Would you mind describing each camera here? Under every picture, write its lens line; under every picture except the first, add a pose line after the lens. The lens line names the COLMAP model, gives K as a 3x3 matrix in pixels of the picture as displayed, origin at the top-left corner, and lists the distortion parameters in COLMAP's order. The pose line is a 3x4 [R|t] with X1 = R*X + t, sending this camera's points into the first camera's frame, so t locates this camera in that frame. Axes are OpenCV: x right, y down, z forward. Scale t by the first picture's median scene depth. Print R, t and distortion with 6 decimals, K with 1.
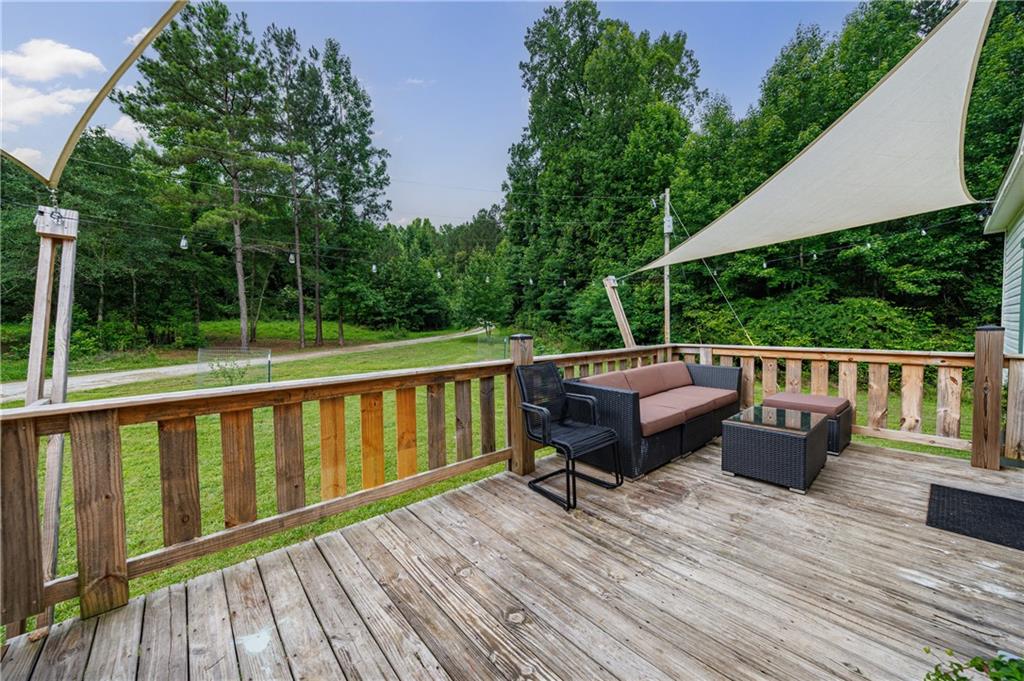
lens RADIAL K [[379.0, 0, 512.0], [0, 379.0, 340.5], [0, 0, 1]] dist [-0.000896, -0.000094]
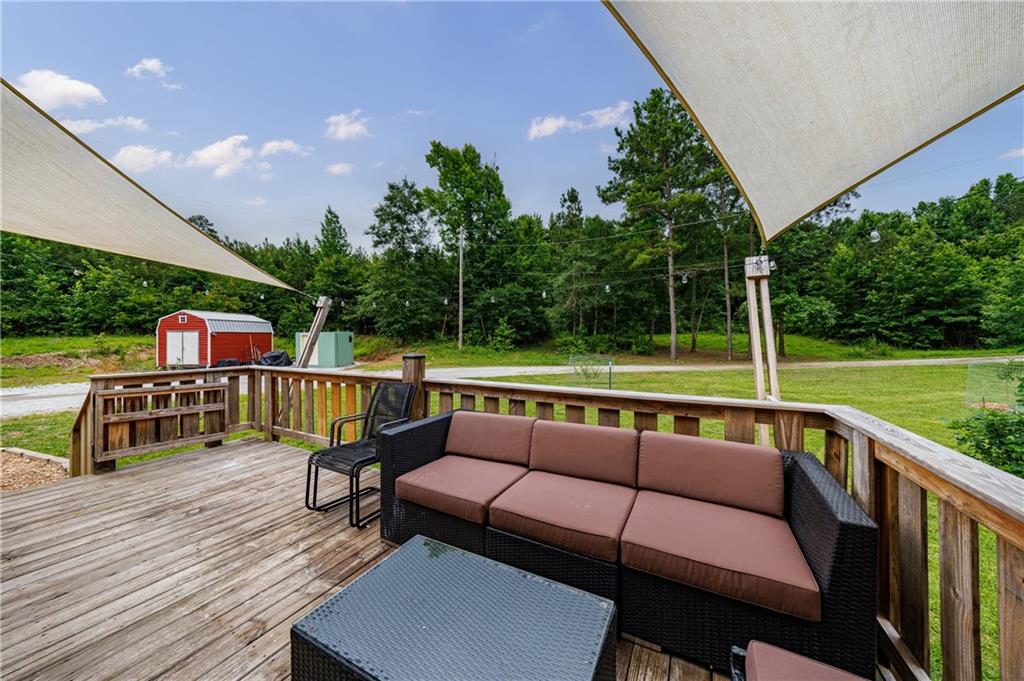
lens RADIAL K [[345.1, 0, 512.0], [0, 345.1, 340.5], [0, 0, 1]] dist [-0.007350, 0.000041]
pose [[0.349990, 0.016815, -0.936603, 0.854320], [-0.045891, 0.998946, 0.000786, -0.057043], [0.935629, 0.042706, 0.350393, 0.760610]]
